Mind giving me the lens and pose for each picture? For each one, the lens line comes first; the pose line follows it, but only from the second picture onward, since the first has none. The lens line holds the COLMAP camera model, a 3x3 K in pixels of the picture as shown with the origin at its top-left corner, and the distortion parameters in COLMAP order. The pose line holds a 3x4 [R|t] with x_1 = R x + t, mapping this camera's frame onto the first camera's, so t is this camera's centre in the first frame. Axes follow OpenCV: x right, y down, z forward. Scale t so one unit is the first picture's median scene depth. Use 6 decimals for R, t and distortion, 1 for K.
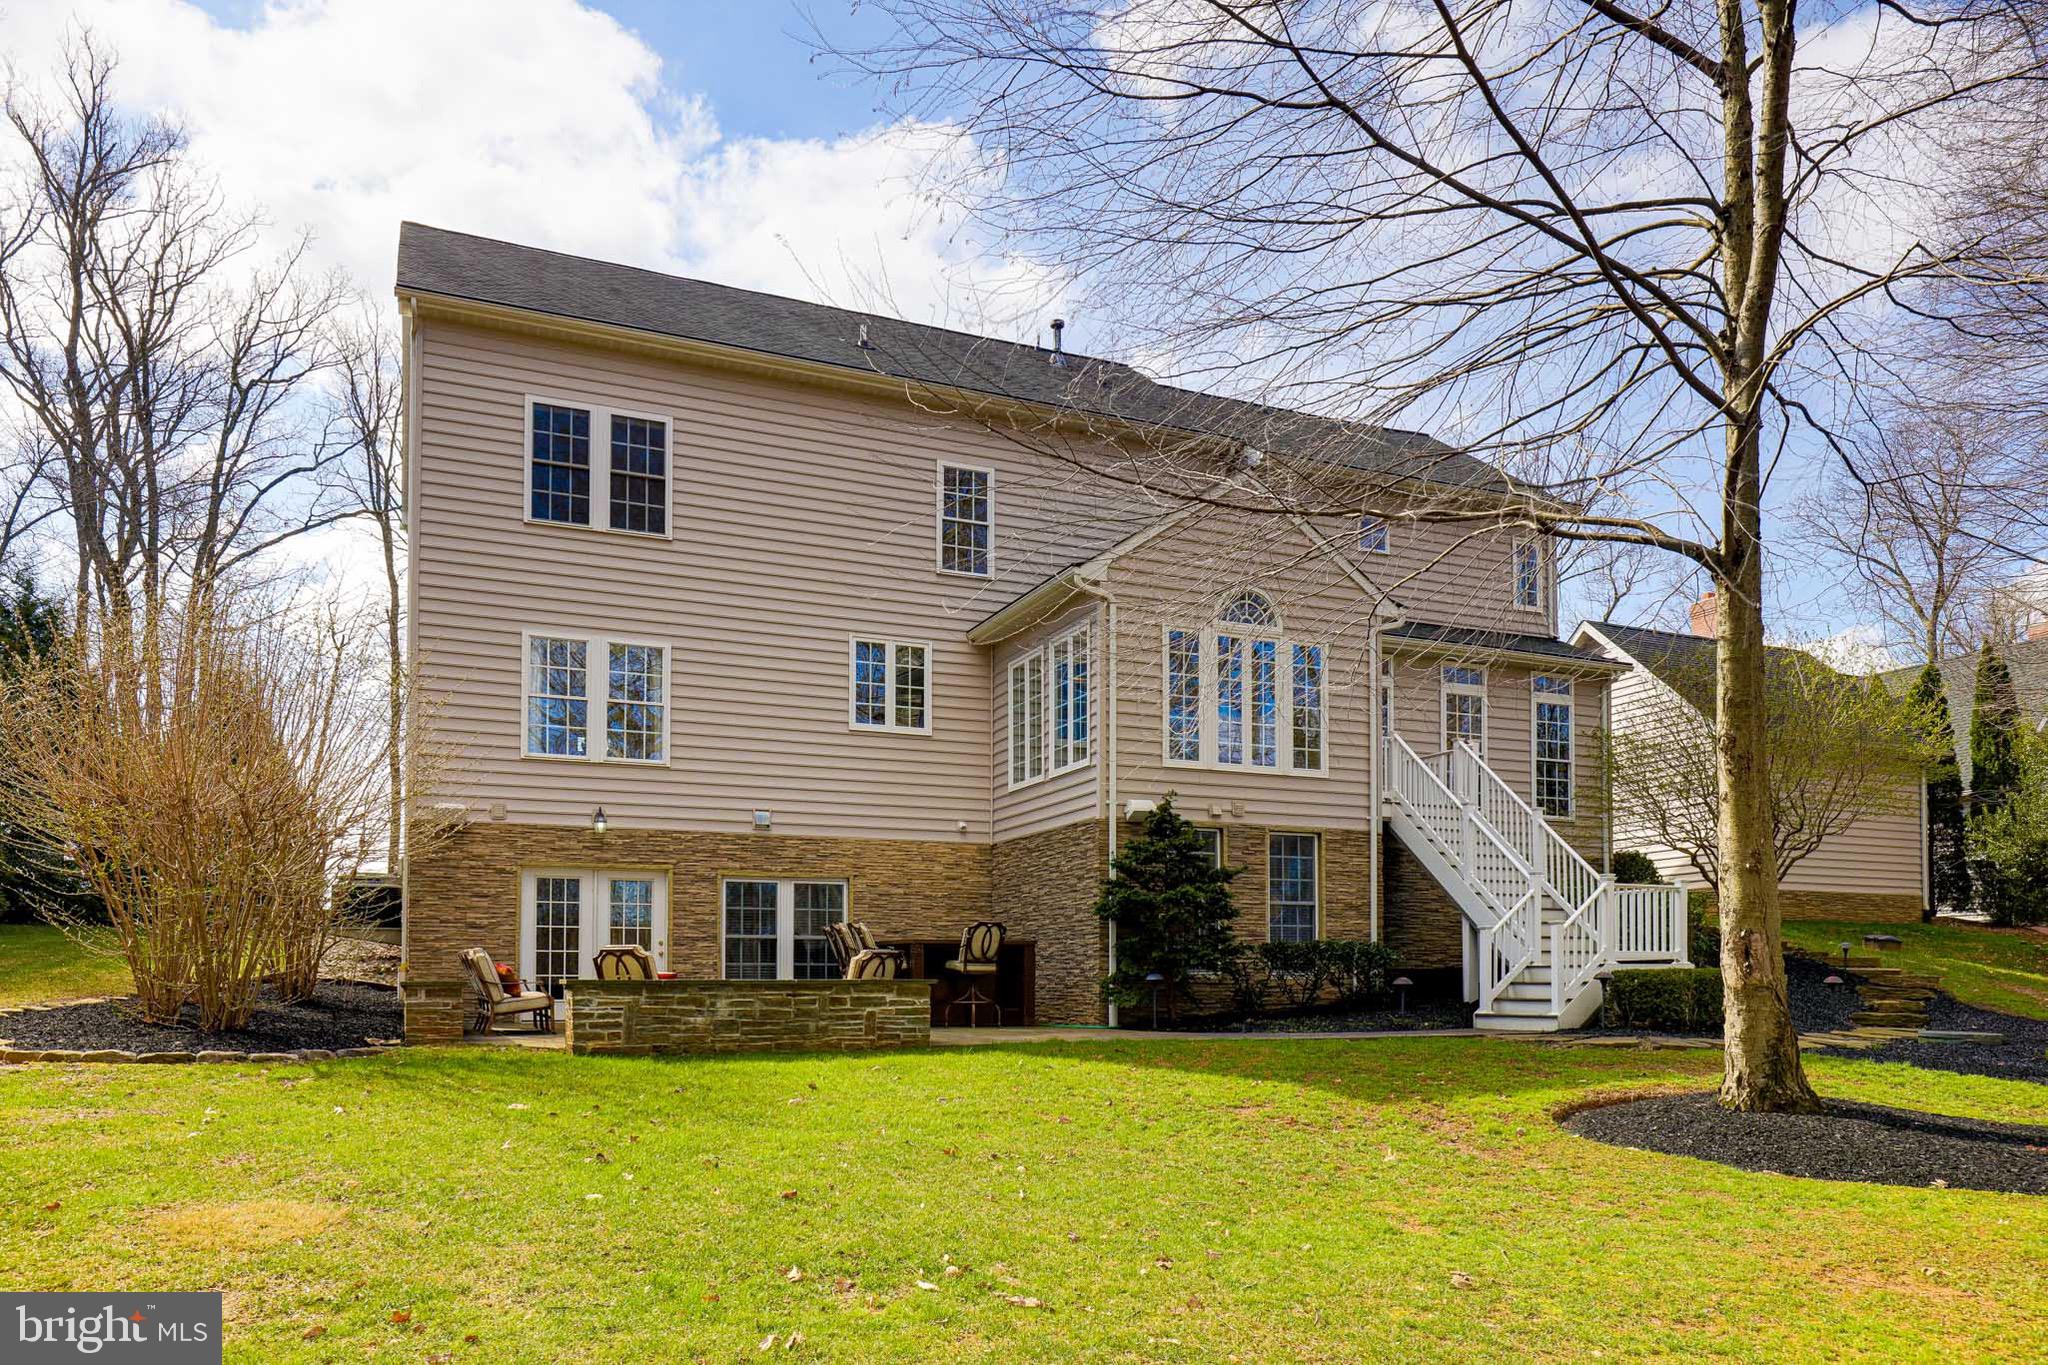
lens RADIAL K [[1449.1, 0, 1063.9], [0, 1449.1, 965.9], [0, 0, 1]] dist [-0.005577, -0.000547]
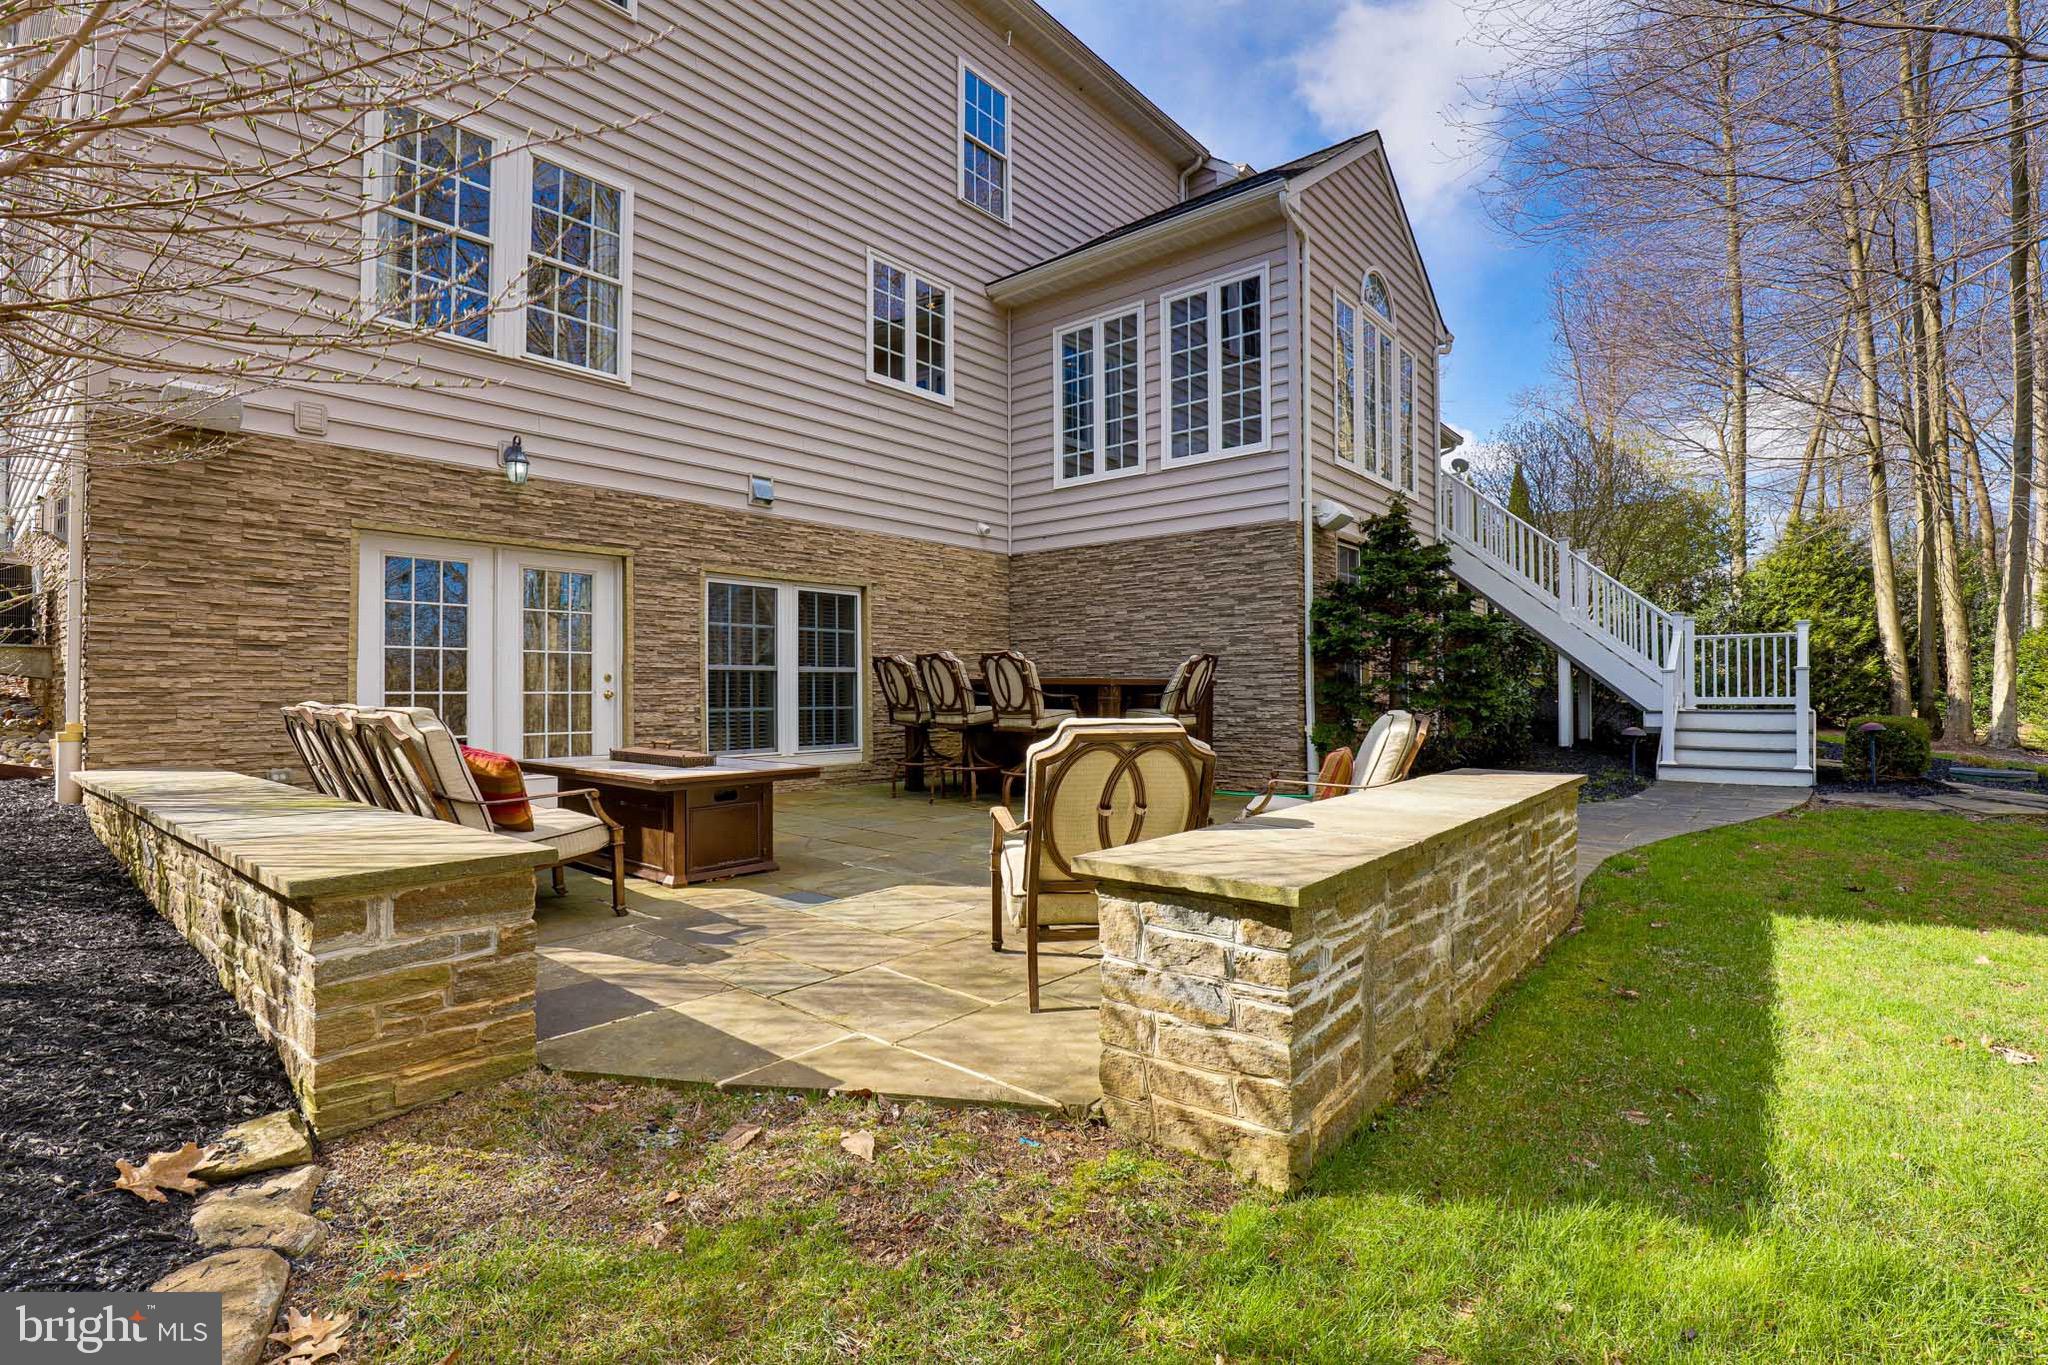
lens RADIAL K [[945.0, 0, 1028.4], [0, 945.0, 678.4], [0, 0, 1]] dist [-0.028281, 0.001678]
pose [[0.896770, 0.006121, 0.442454, -0.292526], [-0.006979, 0.999976, 0.000311, -0.016731], [-0.442441, -0.003367, 0.896791, 0.566785]]
